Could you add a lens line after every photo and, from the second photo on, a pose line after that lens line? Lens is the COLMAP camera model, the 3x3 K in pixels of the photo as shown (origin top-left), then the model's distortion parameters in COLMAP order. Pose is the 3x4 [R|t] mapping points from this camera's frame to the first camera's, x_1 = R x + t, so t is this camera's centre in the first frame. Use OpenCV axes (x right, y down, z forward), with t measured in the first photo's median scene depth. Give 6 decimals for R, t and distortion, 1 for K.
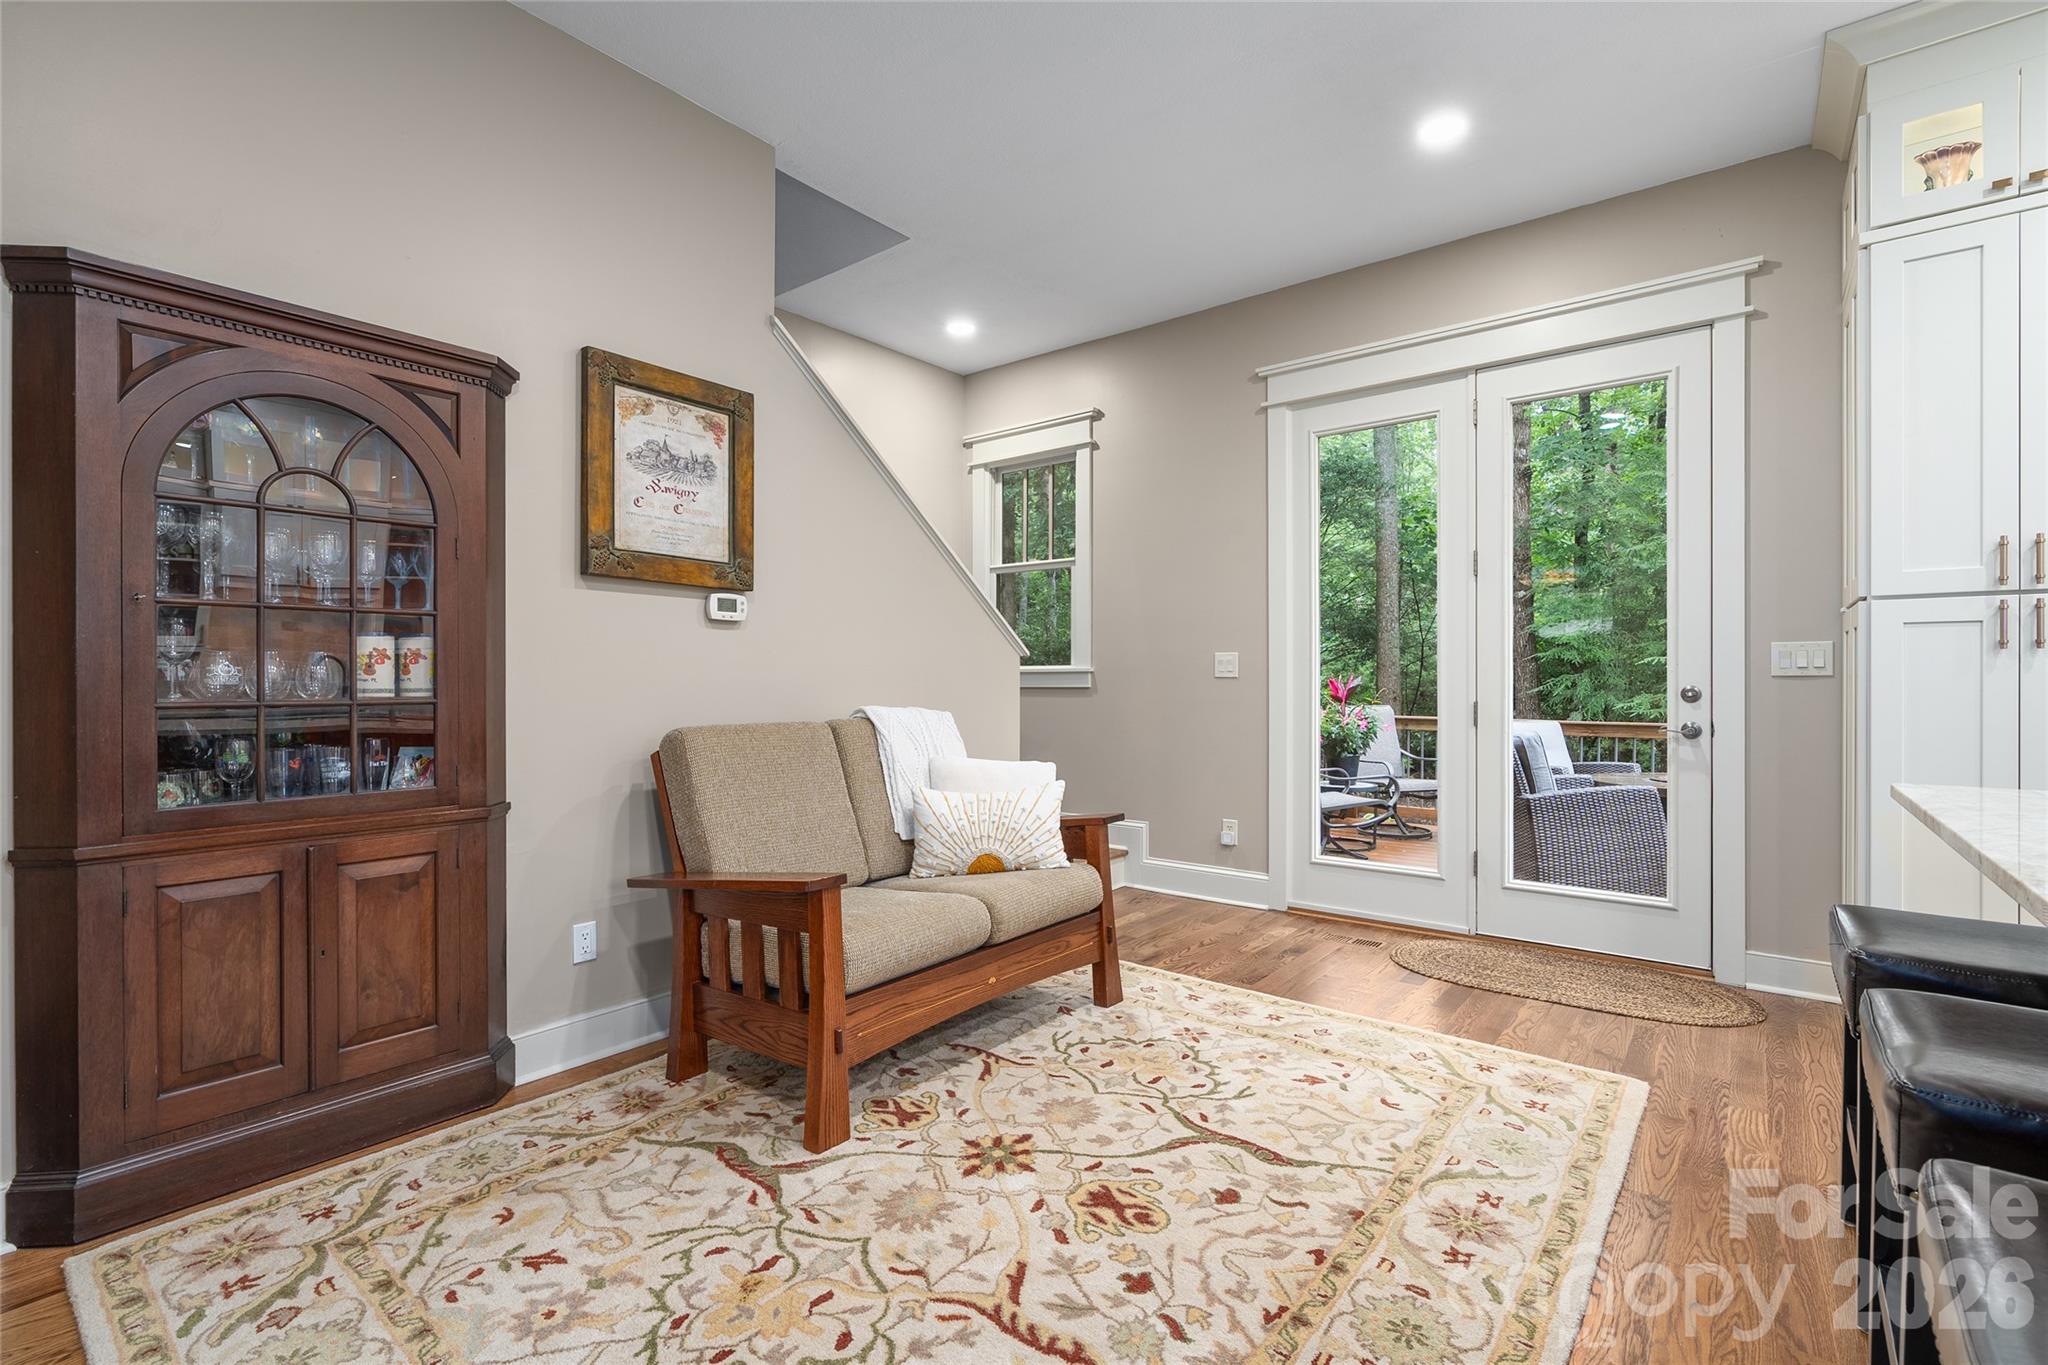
lens RADIAL K [[926.5, 0, 1037.7], [0, 926.5, 675.1], [0, 0, 1]] dist [-0.011358, 0.004662]
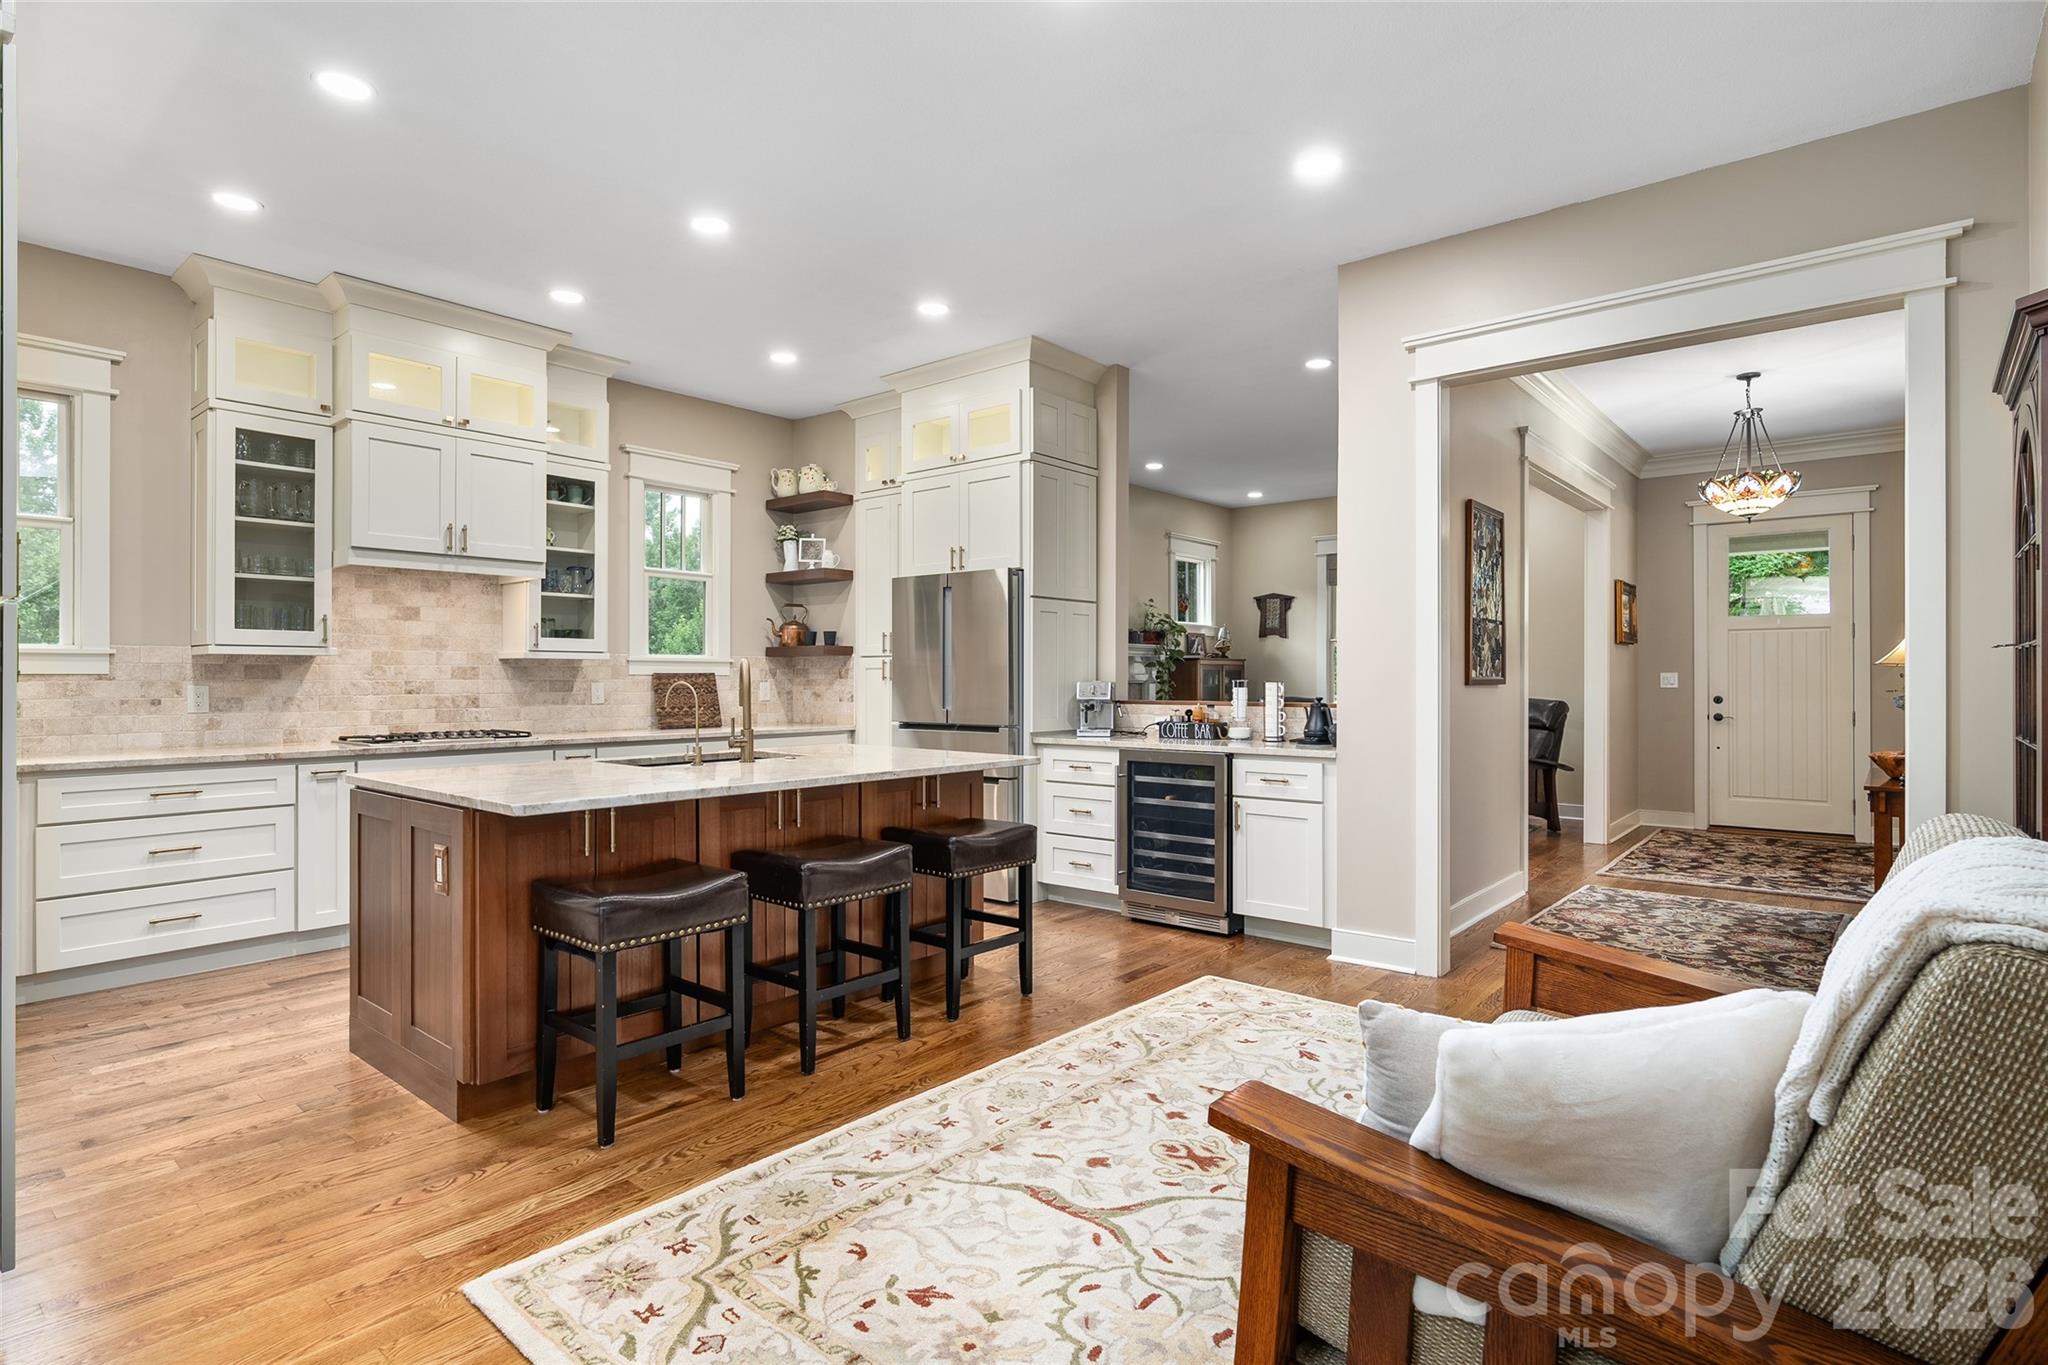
lens RADIAL K [[1045.7, 0, 1018.3], [0, 1045.7, 671.8], [0, 0, 1]] dist [-0.003453, 0.002205]
pose [[-0.999038, 0.001132, 0.043838, 0.193284], [0.000666, 0.999943, -0.010649, -0.028127], [-0.043847, -0.010610, -0.998982, 1.817033]]
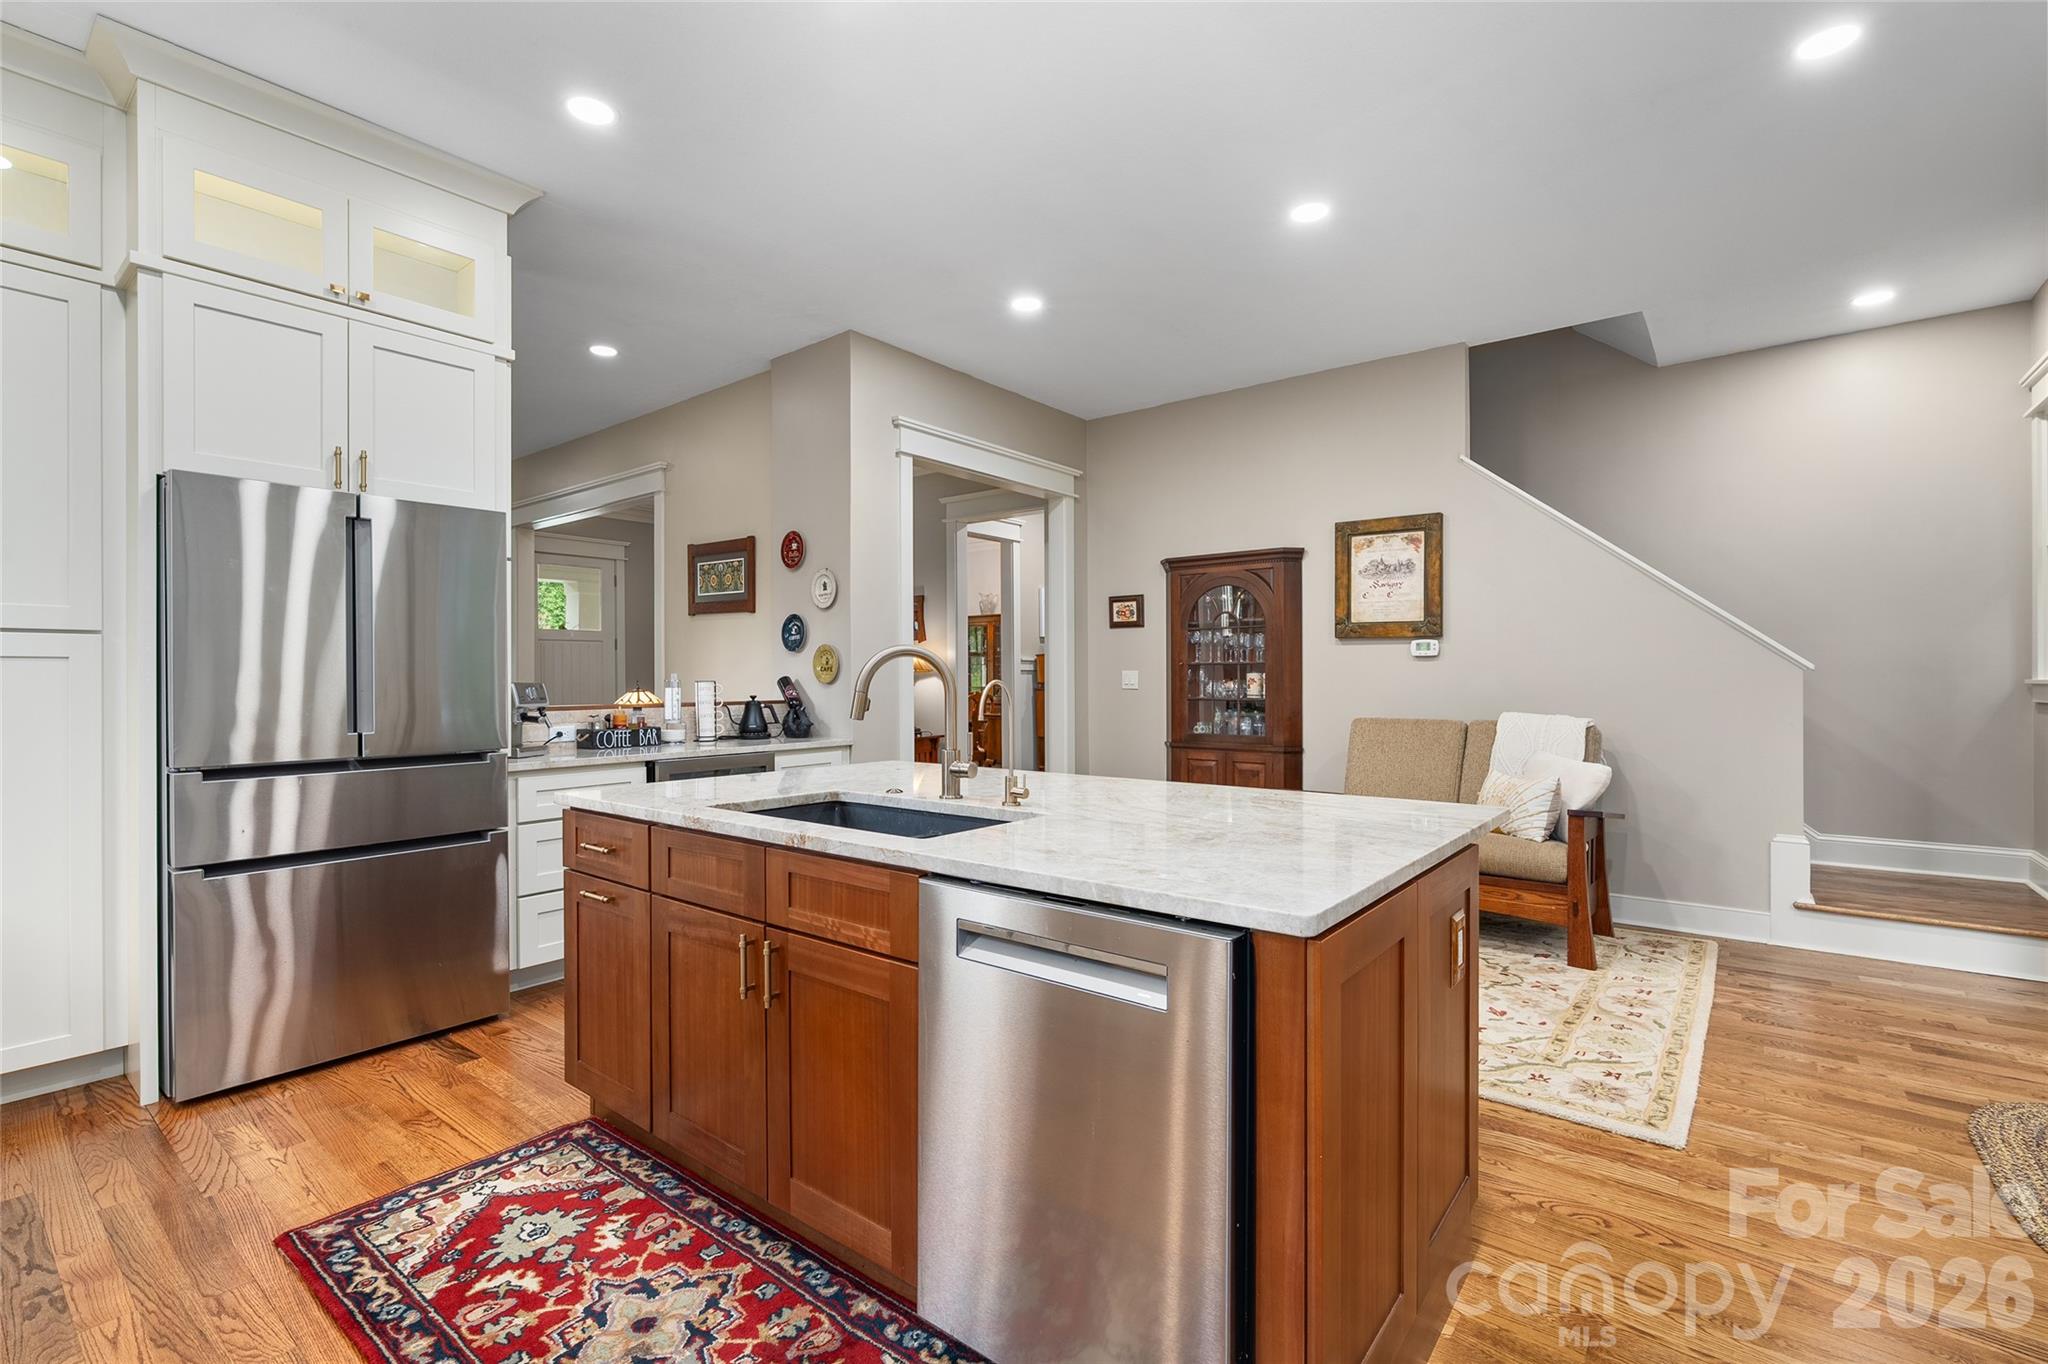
lens RADIAL K [[926.5, 0, 1011.8], [0, 926.5, 679.0], [0, 0, 1]] dist [-0.011358, 0.004662]
pose [[-0.012717, 0.001555, -0.999918, 1.602700], [0.008332, 0.999964, 0.001450, -0.032622], [0.999884, -0.008313, -0.012729, 0.351116]]
